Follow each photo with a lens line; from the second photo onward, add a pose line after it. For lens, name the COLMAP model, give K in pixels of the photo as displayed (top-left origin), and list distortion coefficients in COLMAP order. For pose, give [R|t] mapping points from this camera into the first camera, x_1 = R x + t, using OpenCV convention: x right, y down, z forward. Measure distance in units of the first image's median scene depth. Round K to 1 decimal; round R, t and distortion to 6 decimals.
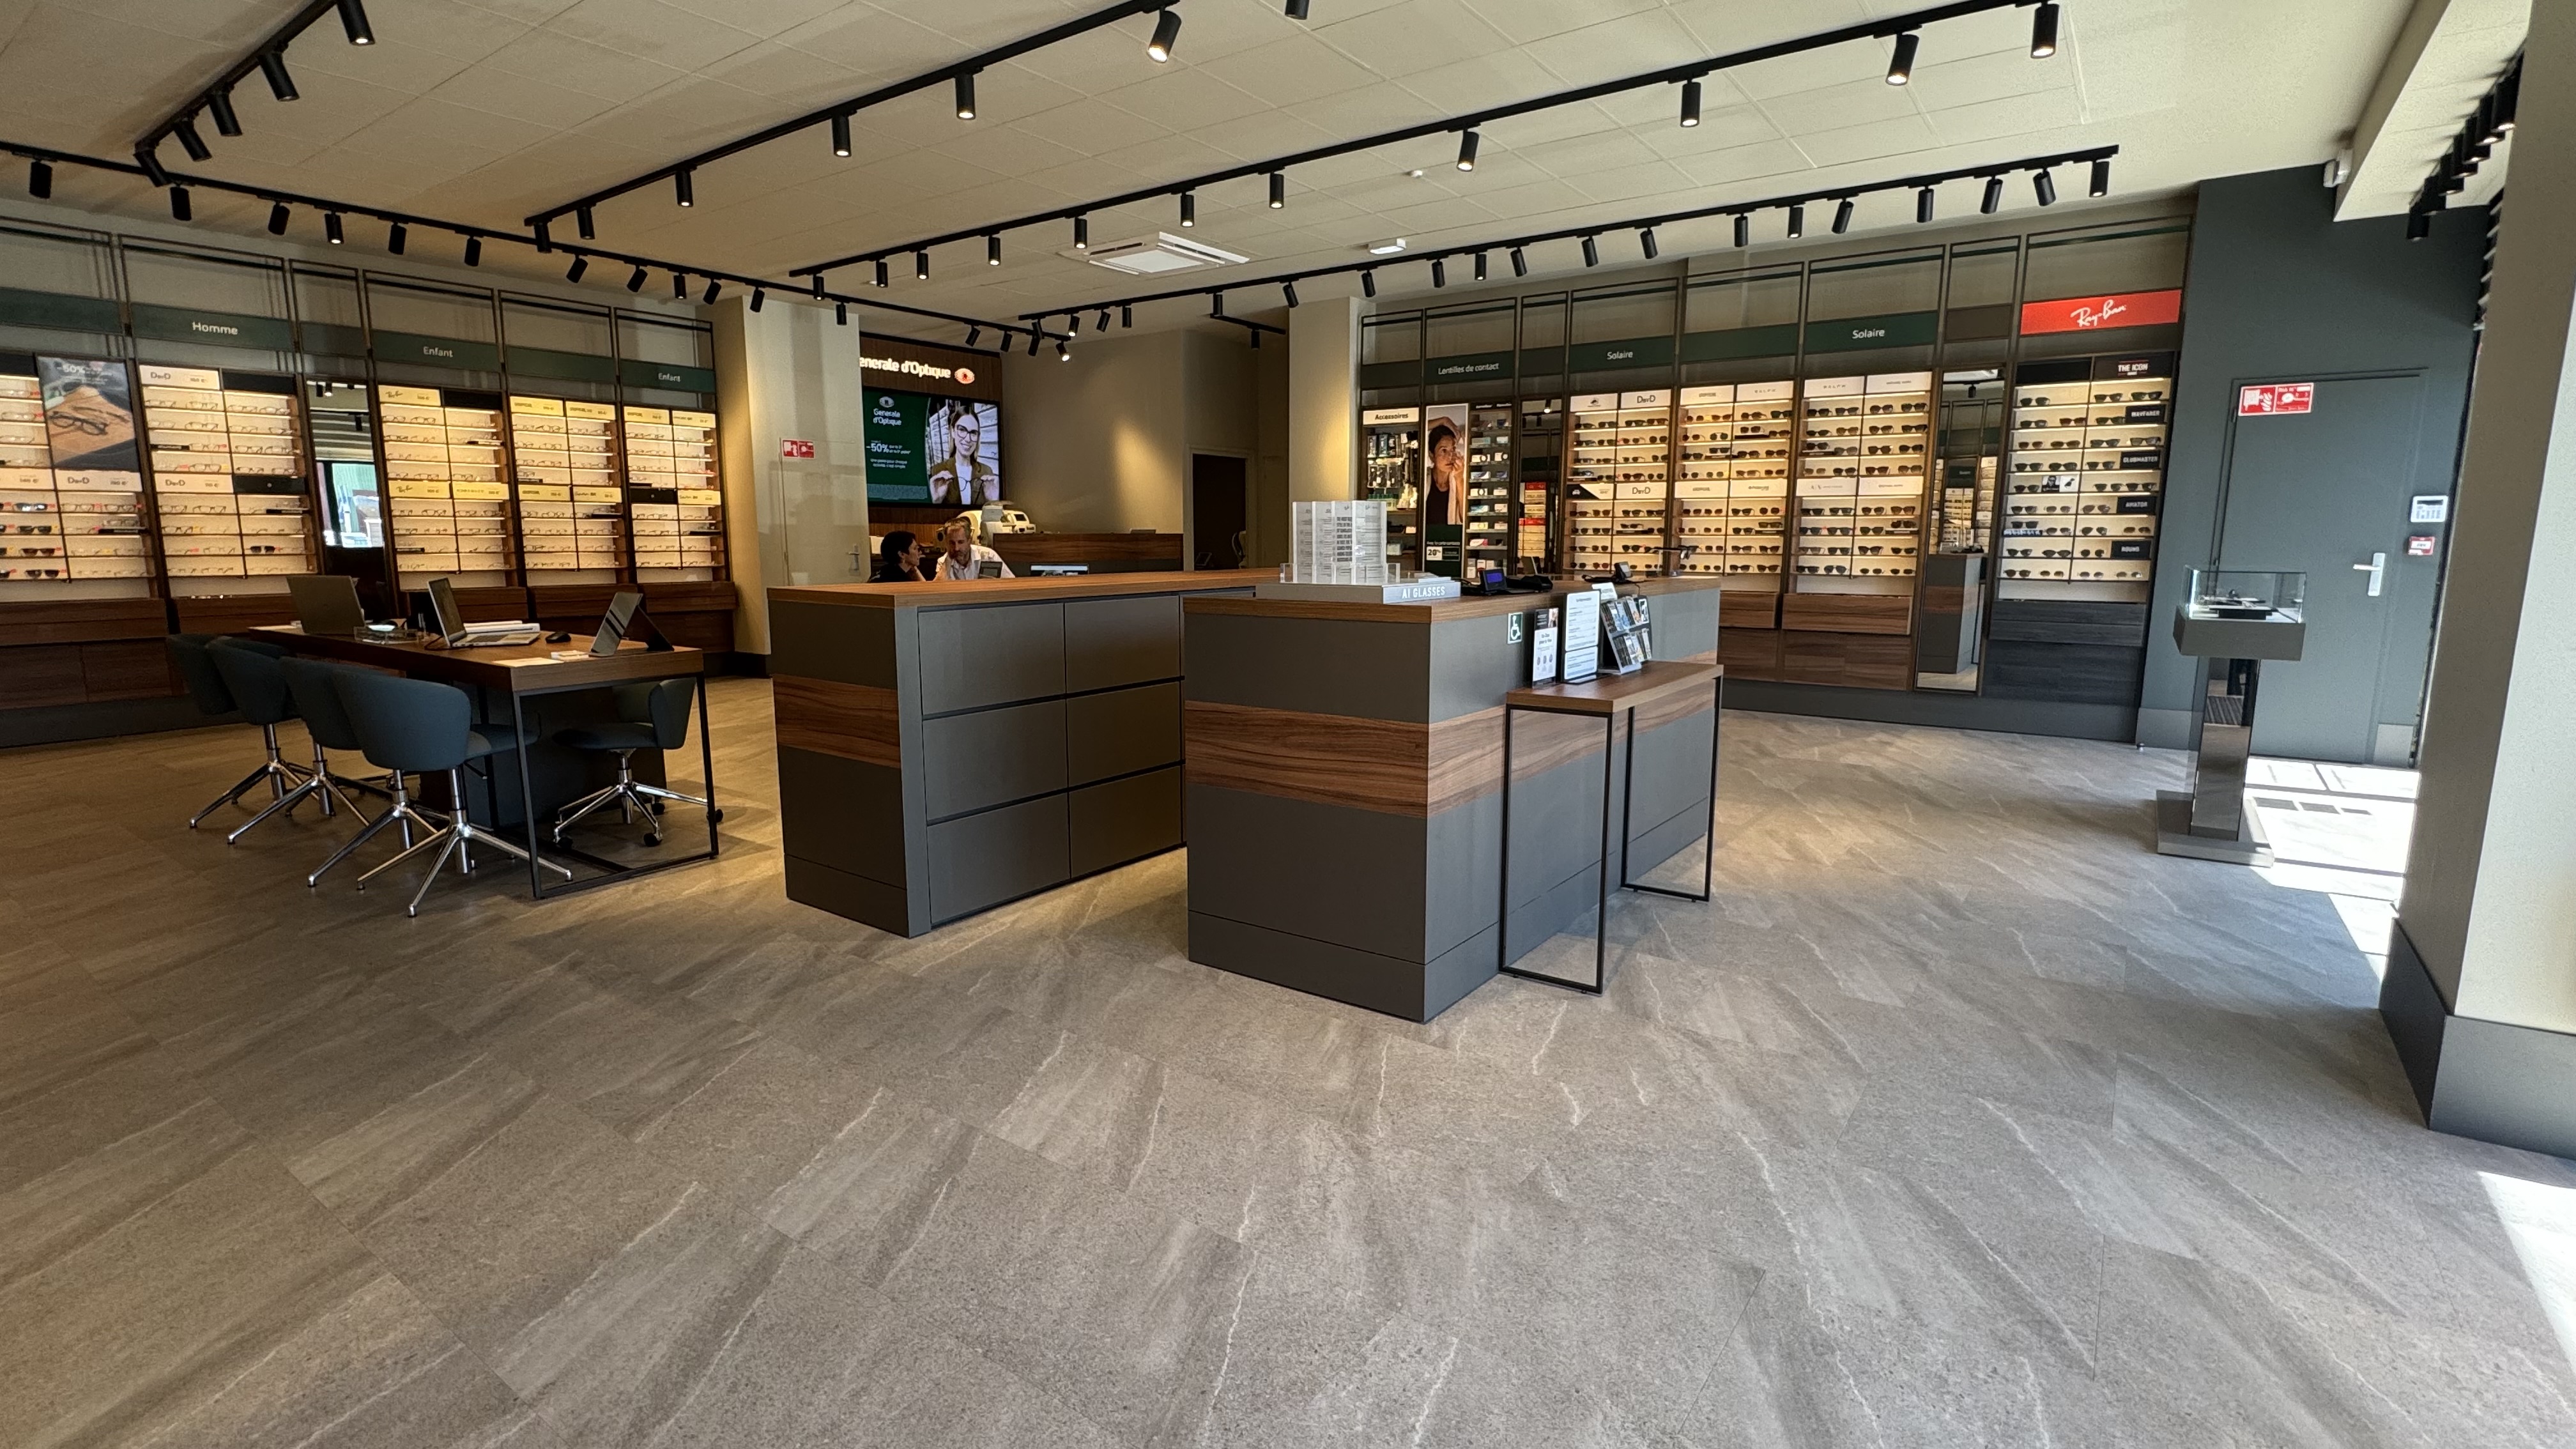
lens RADIAL K [[1222.6, 0, 1280.5], [0, 1222.6, 723.3], [0, 0, 1]] dist [0.009937, -0.000584]
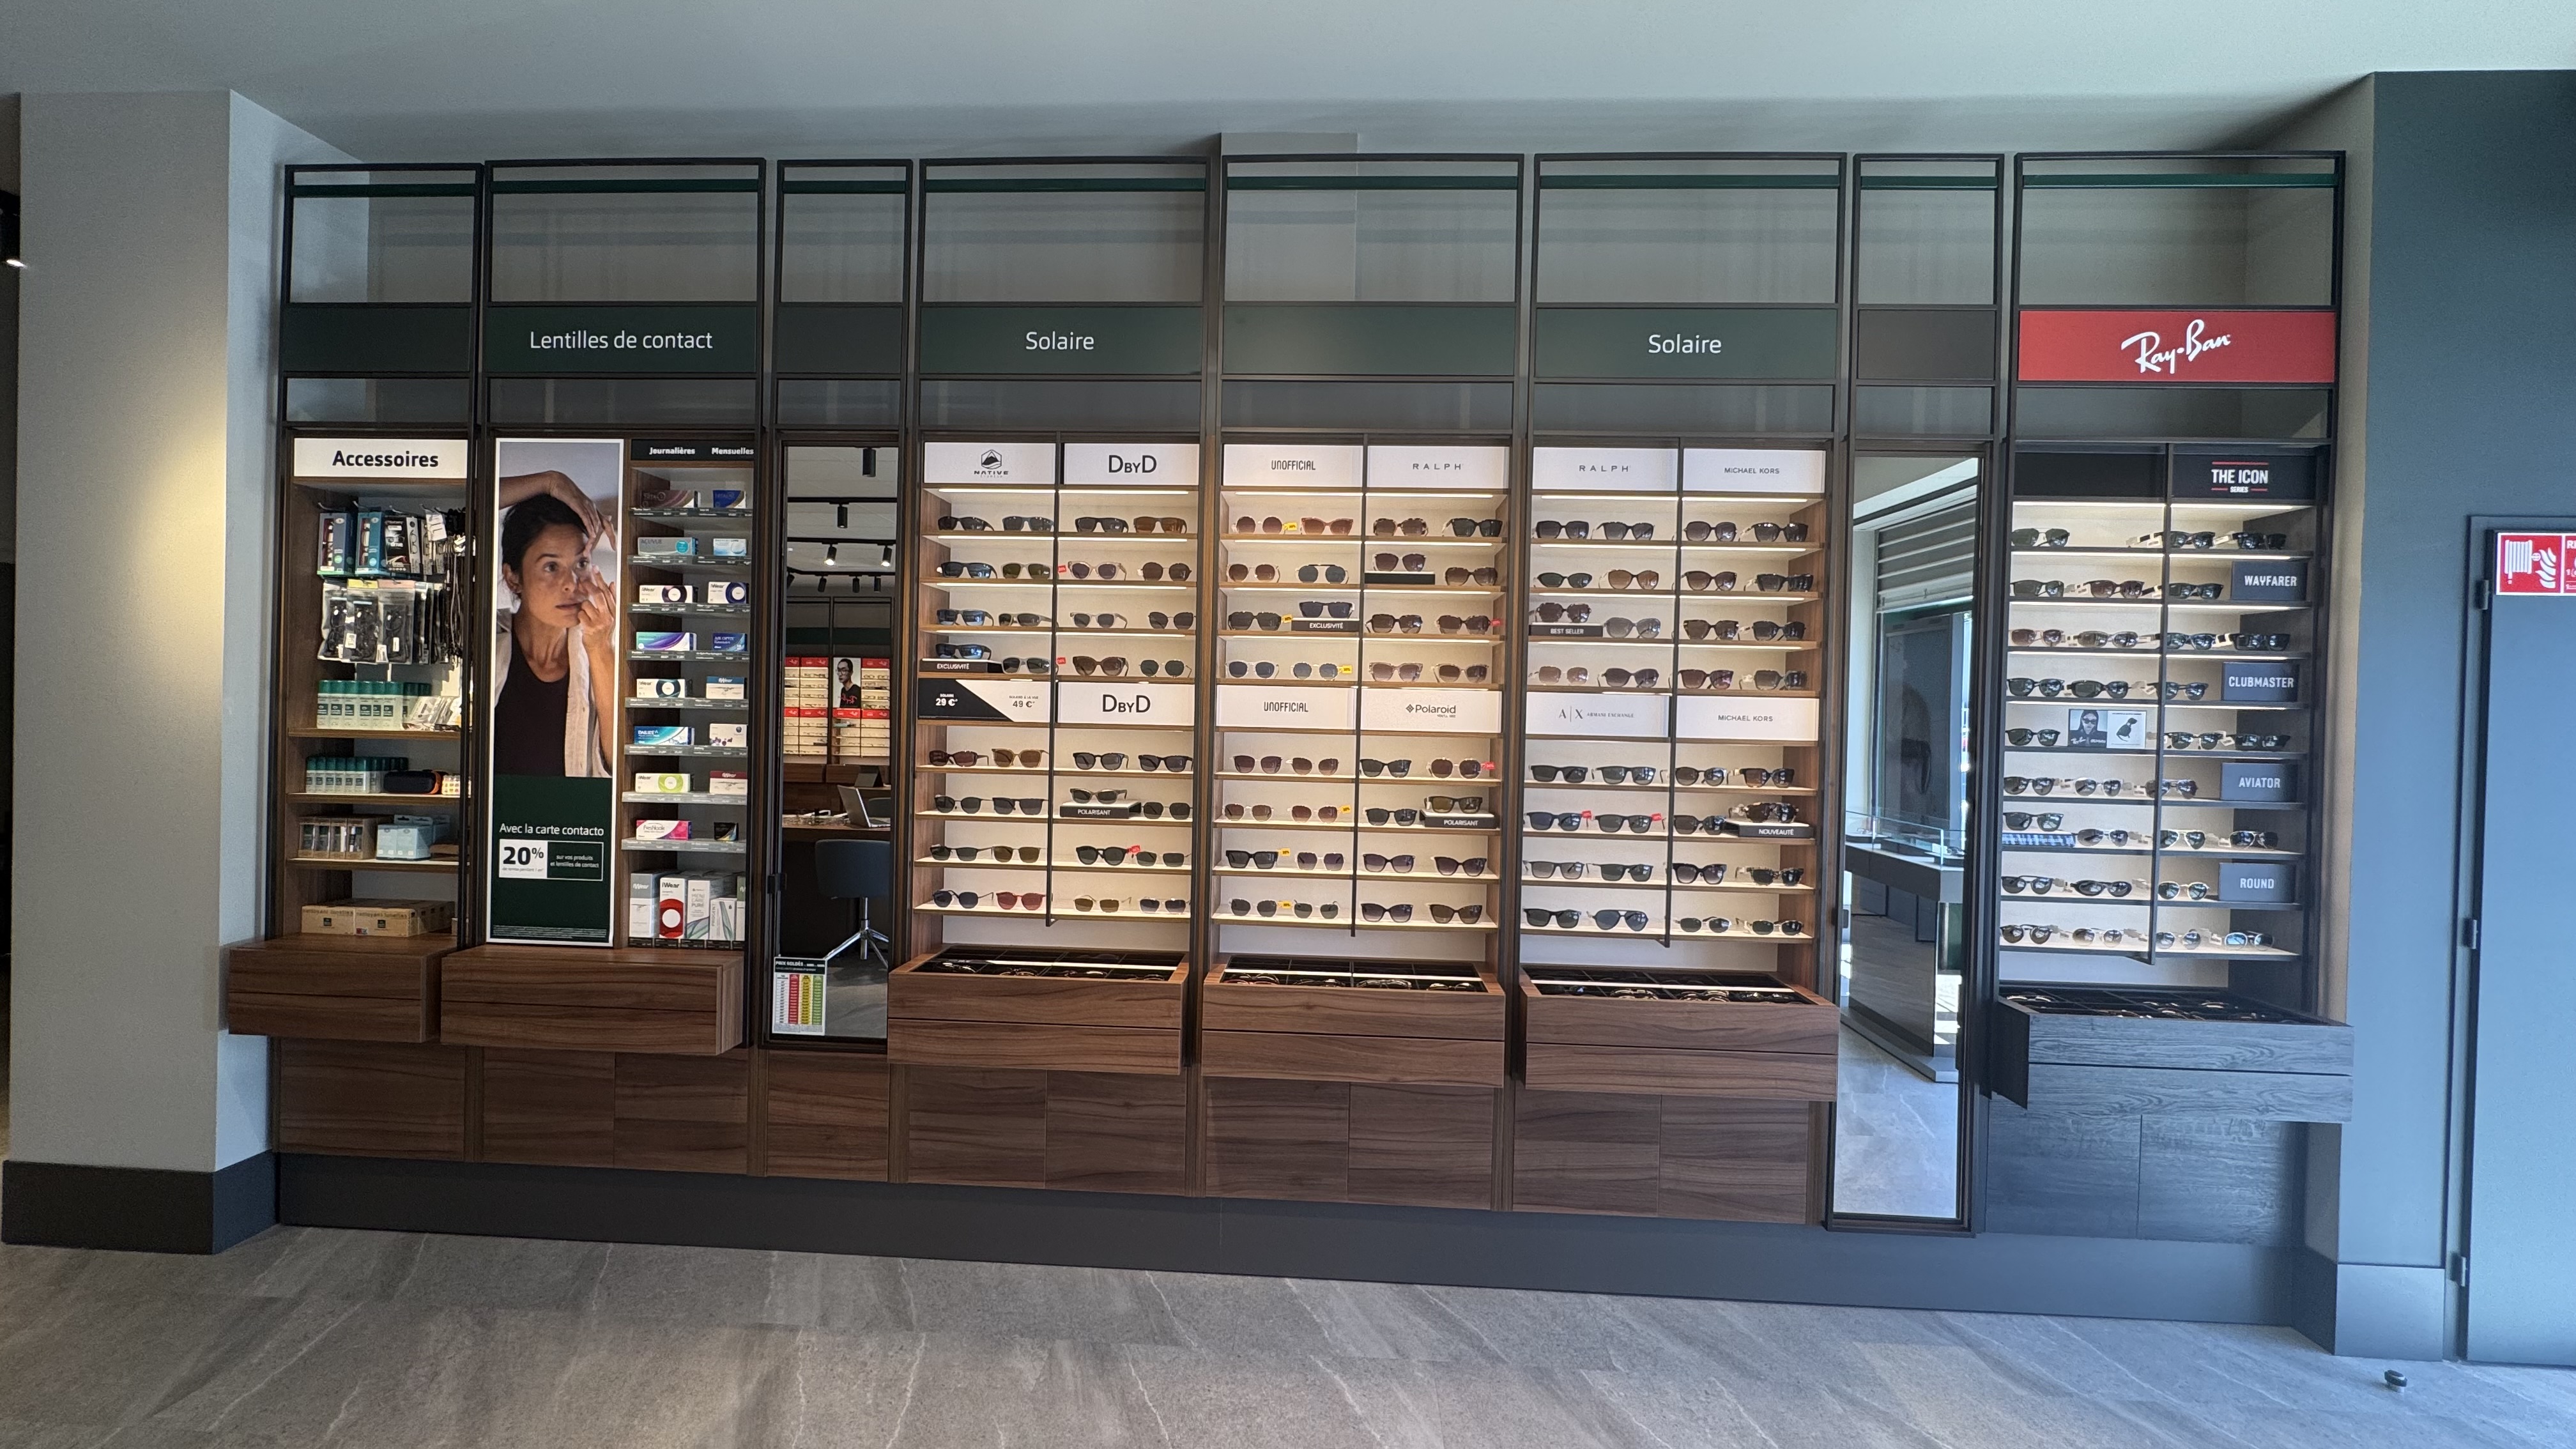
lens RADIAL K [[1026.9, 0, 1271.4], [0, 1026.9, 683.1], [0, 0, 1]] dist [0.006386, 0.000014]
pose [[0.846389, 0.012084, 0.532429, 0.166980], [0.061768, 0.990768, -0.120677, -0.157038], [-0.528972, 0.135027, 0.837829, 0.718871]]
